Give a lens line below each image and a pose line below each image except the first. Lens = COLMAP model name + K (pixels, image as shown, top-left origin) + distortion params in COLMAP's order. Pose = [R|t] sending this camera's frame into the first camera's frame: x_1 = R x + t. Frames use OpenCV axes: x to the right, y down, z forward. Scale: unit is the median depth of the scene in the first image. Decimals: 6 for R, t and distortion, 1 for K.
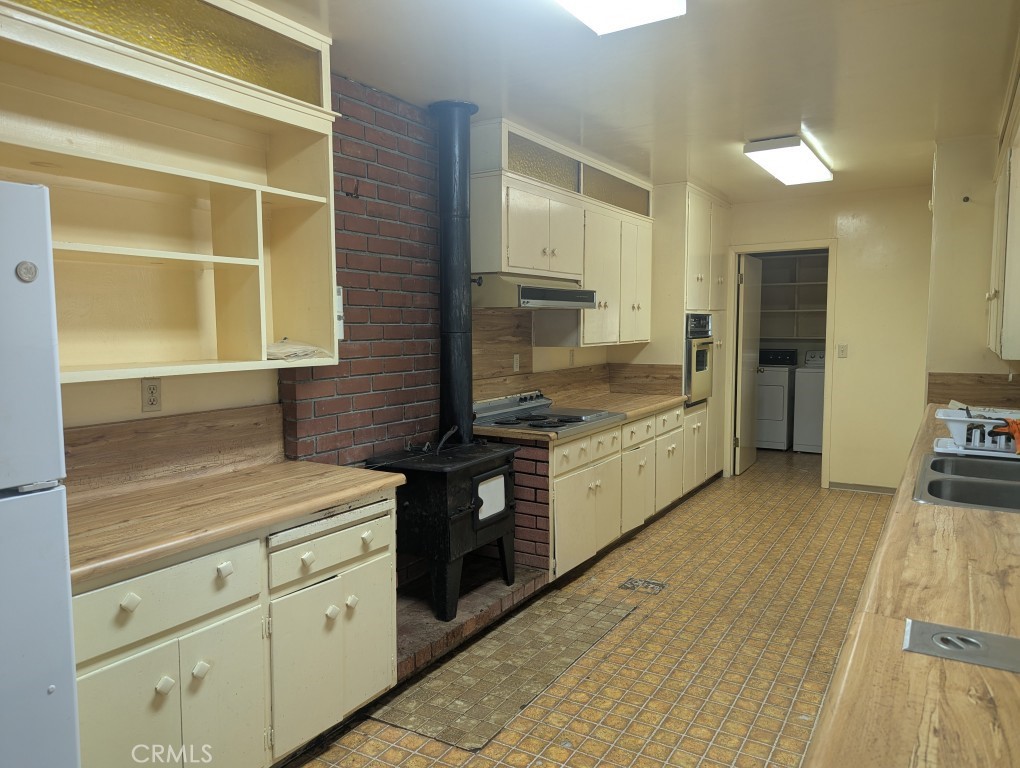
lens RADIAL K [[719.4, 0, 508.4], [0, 719.4, 383.1], [0, 0, 1]] dist [0.037286, 0.001144]
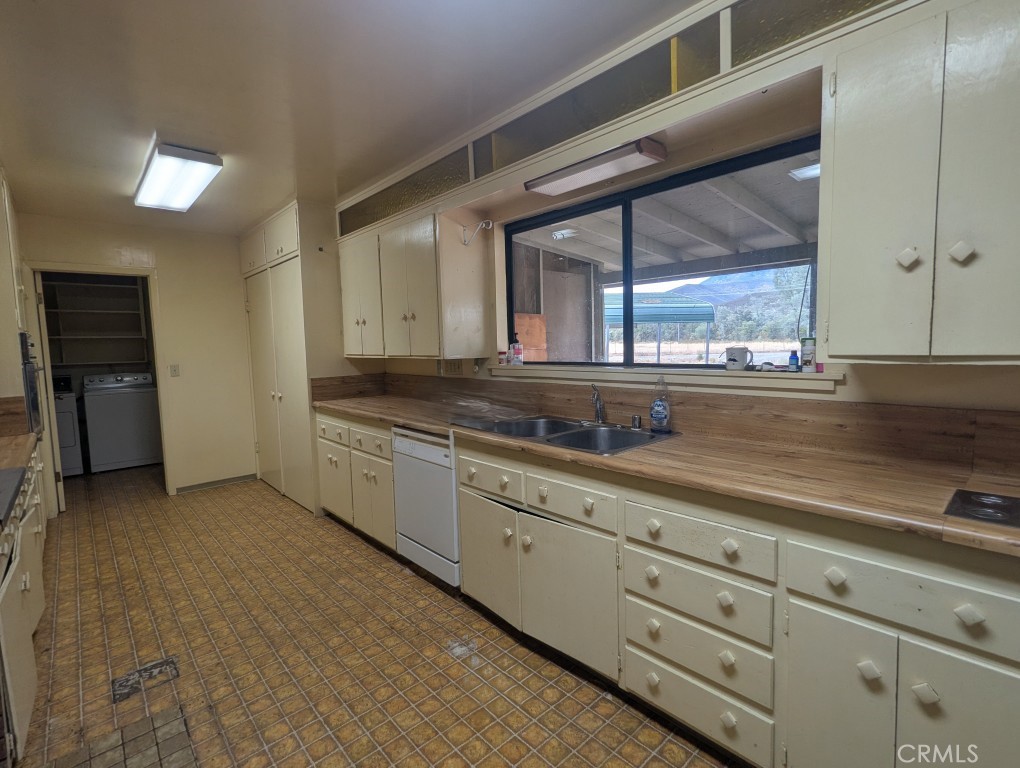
lens RADIAL K [[485.7, 0, 504.3], [0, 485.7, 385.2], [0, 0, 1]] dist [-0.001385, 0.003462]
pose [[0.289922, -0.084889, 0.953278, -0.172038], [0.102771, 0.993060, 0.057175, -0.018585], [-0.951516, 0.081393, 0.296634, 0.468539]]
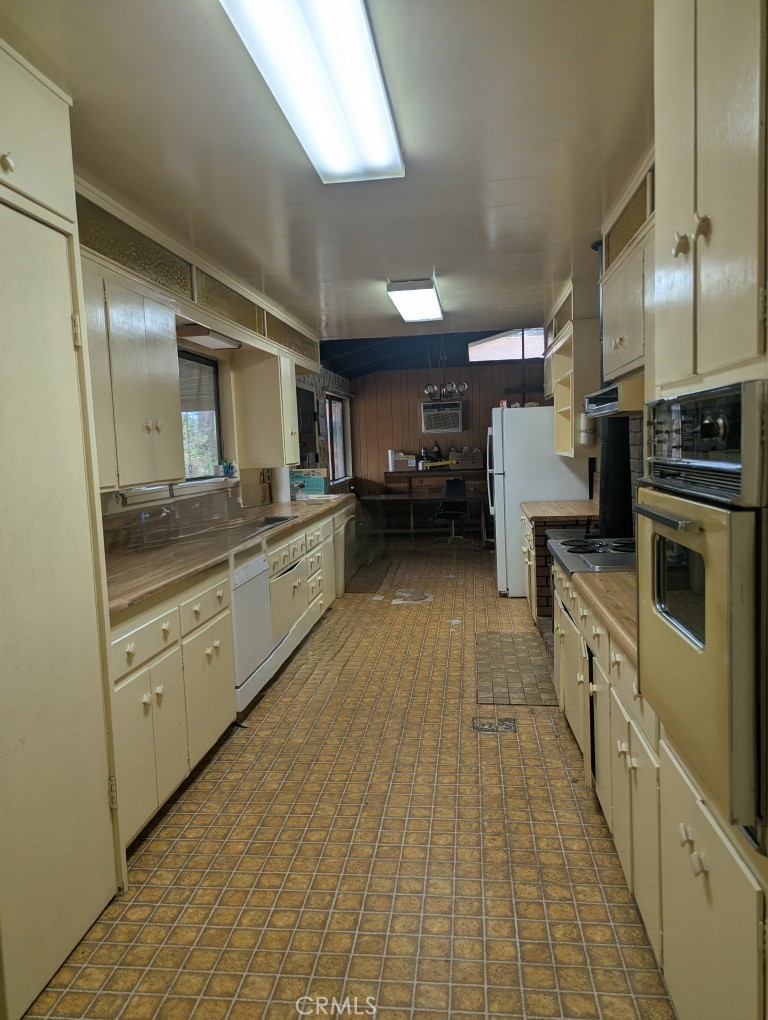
lens RADIAL K [[719.4, 0, 383.1], [0, 719.4, 506.9], [0, 0, 1]] dist [0.037286, 0.001144]
pose [[-0.909371, 0.074772, -0.409211, 0.684654], [0.006932, 0.986300, 0.164816, -0.149063], [0.415928, 0.147042, -0.897431, 1.761073]]
